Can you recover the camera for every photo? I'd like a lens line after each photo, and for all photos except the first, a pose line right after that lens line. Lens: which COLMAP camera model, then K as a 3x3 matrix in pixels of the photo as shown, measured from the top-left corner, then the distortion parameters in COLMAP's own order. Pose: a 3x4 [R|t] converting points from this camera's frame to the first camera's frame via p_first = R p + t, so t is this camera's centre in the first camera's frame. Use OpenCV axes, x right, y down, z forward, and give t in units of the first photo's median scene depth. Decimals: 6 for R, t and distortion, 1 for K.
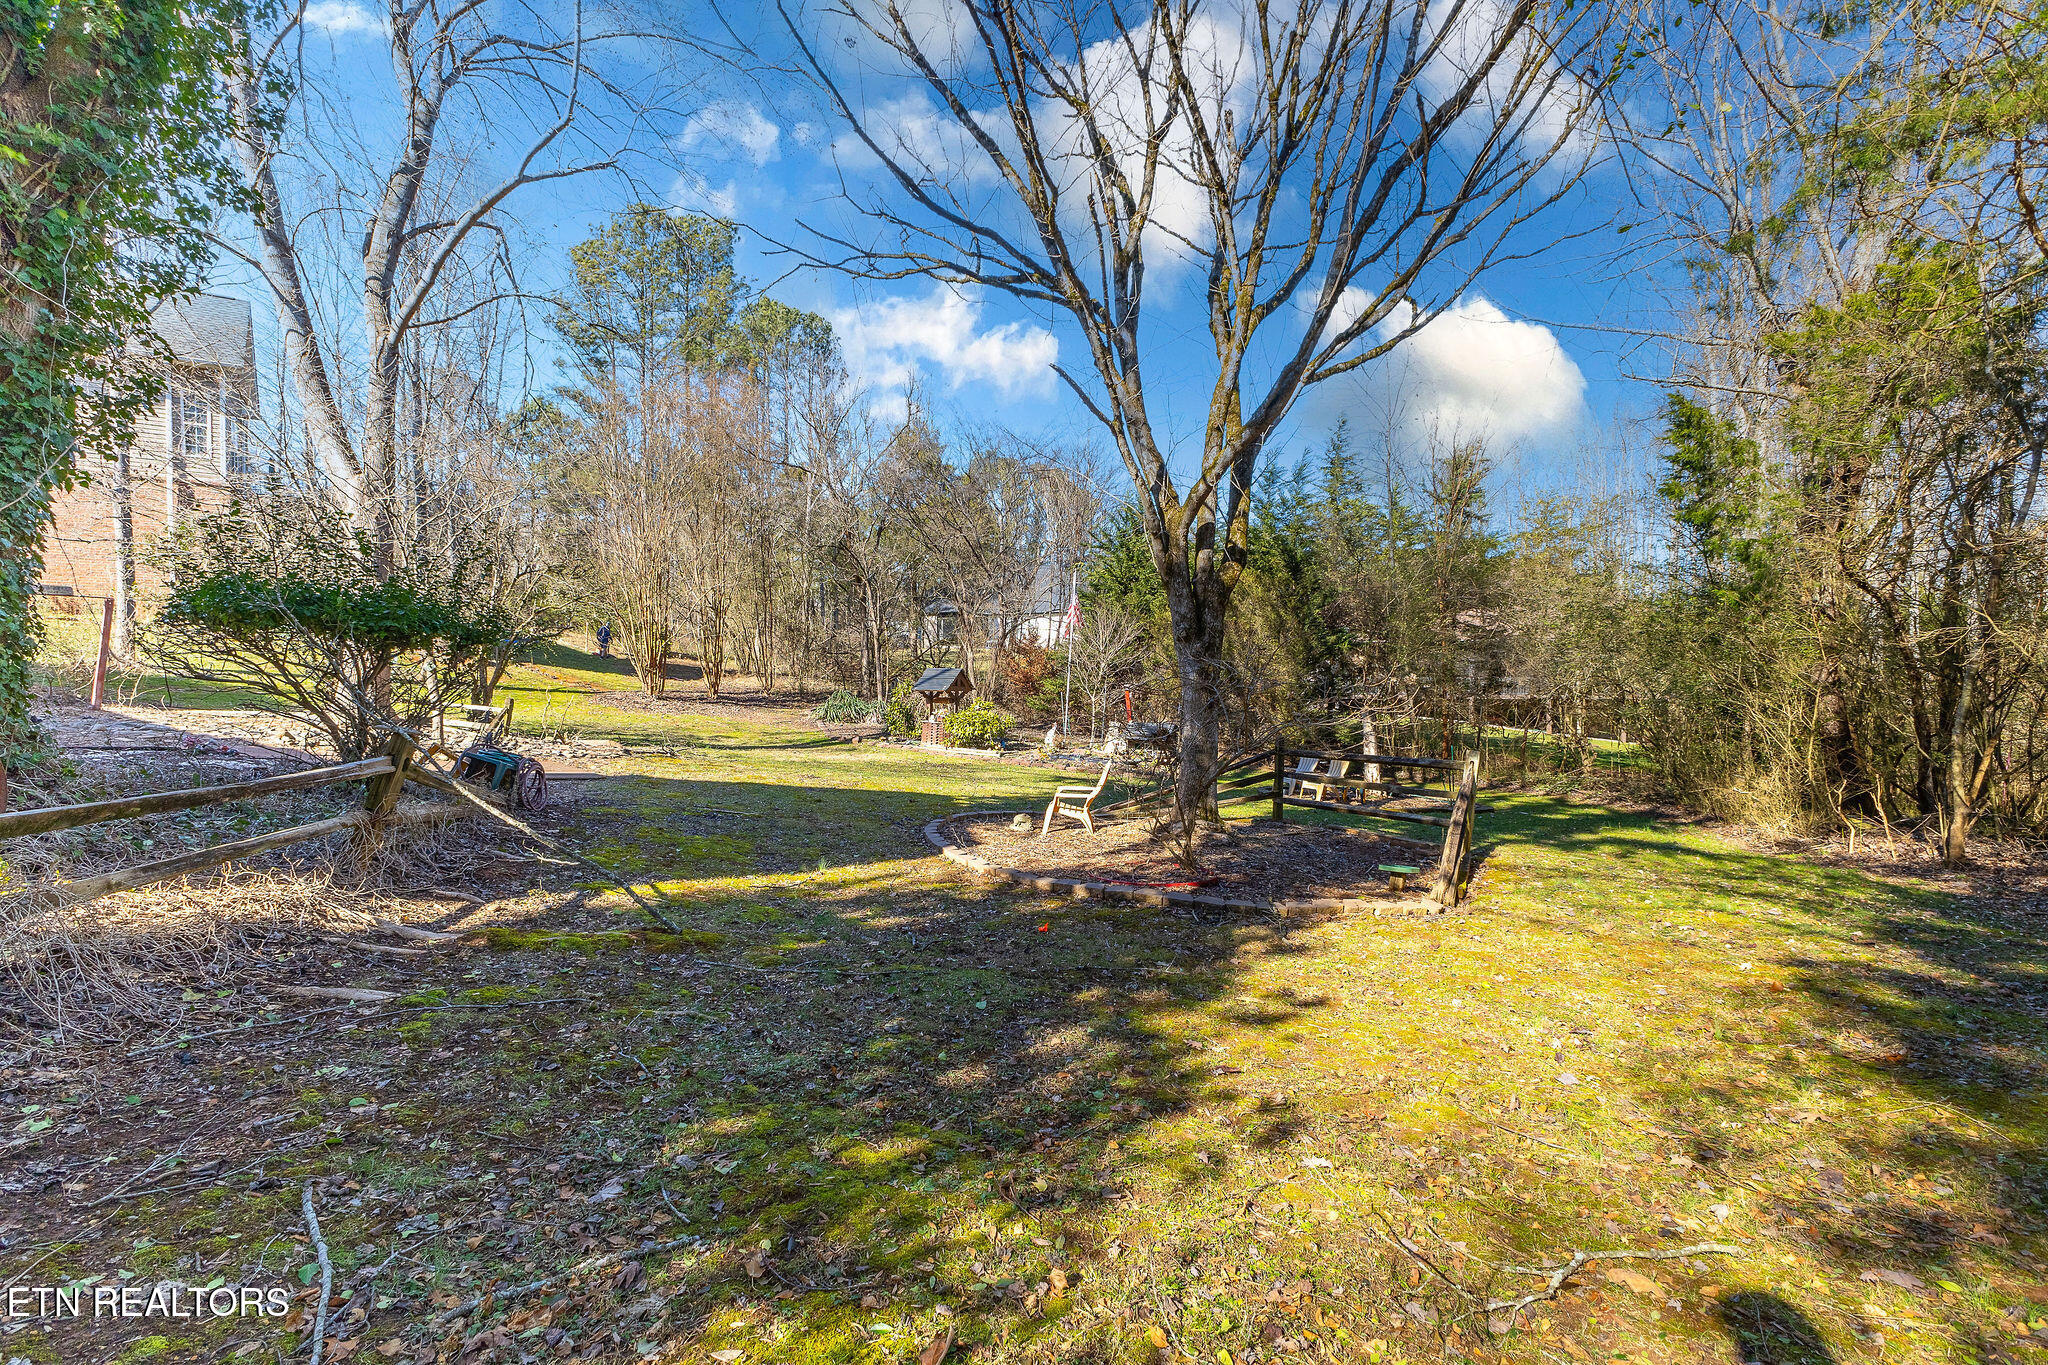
lens RADIAL K [[891.3, 0, 1022.2], [0, 891.3, 679.6], [0, 0, 1]] dist [0.011246, 0.000485]
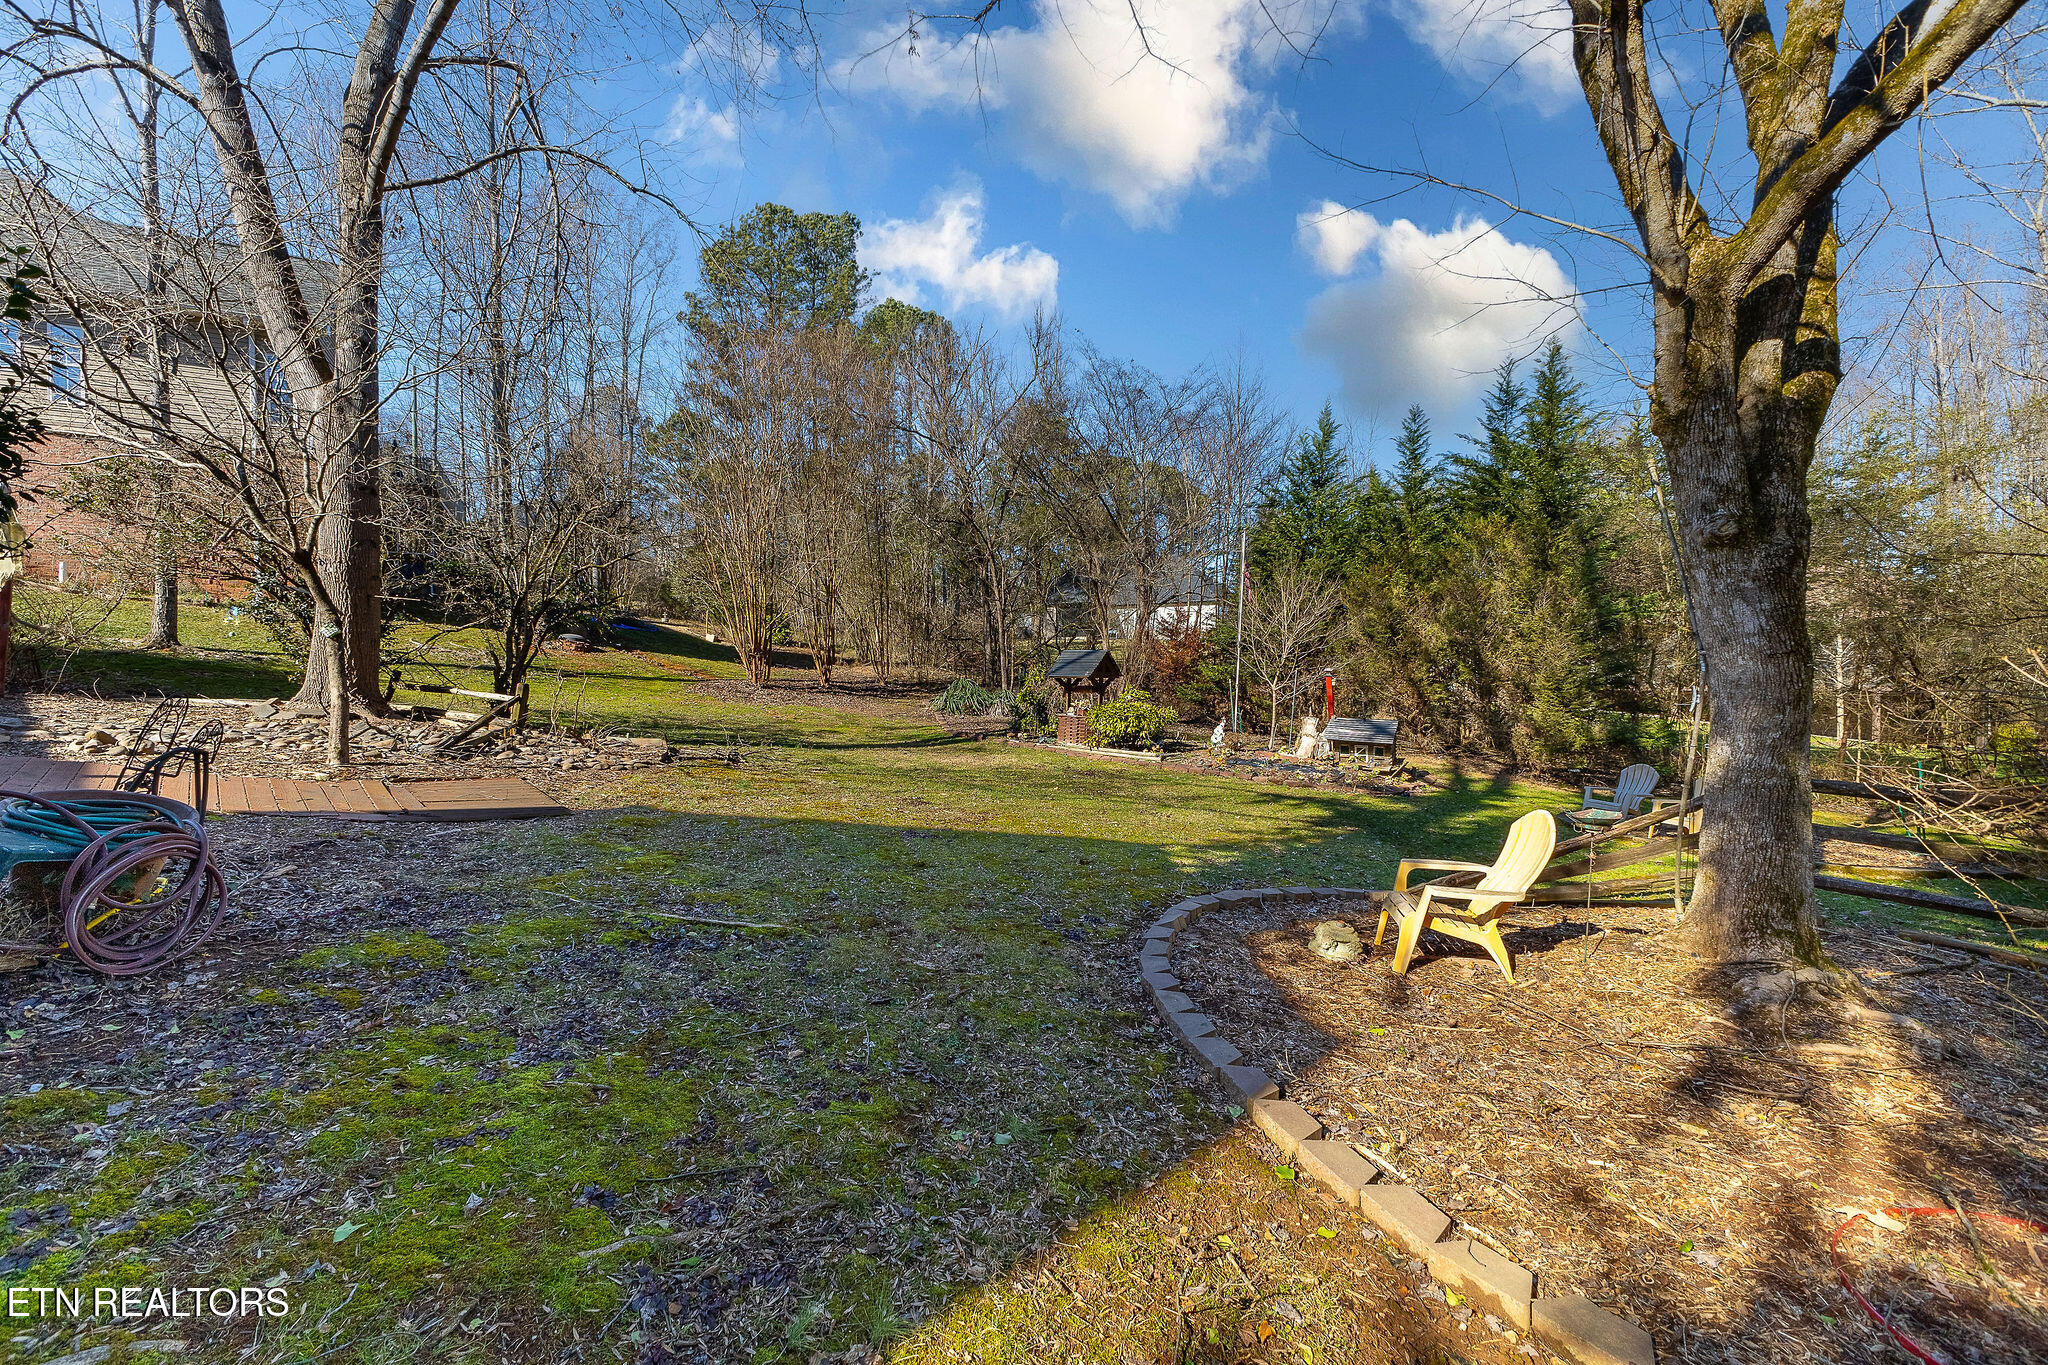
lens RADIAL K [[891.3, 0, 1022.2], [0, 891.3, 679.6], [0, 0, 1]] dist [0.011246, 0.000485]
pose [[0.991000, -0.000575, -0.133864, -0.030918], [0.001827, 0.999956, 0.009233, 0.005748], [0.133852, -0.009394, 0.990957, 0.155315]]
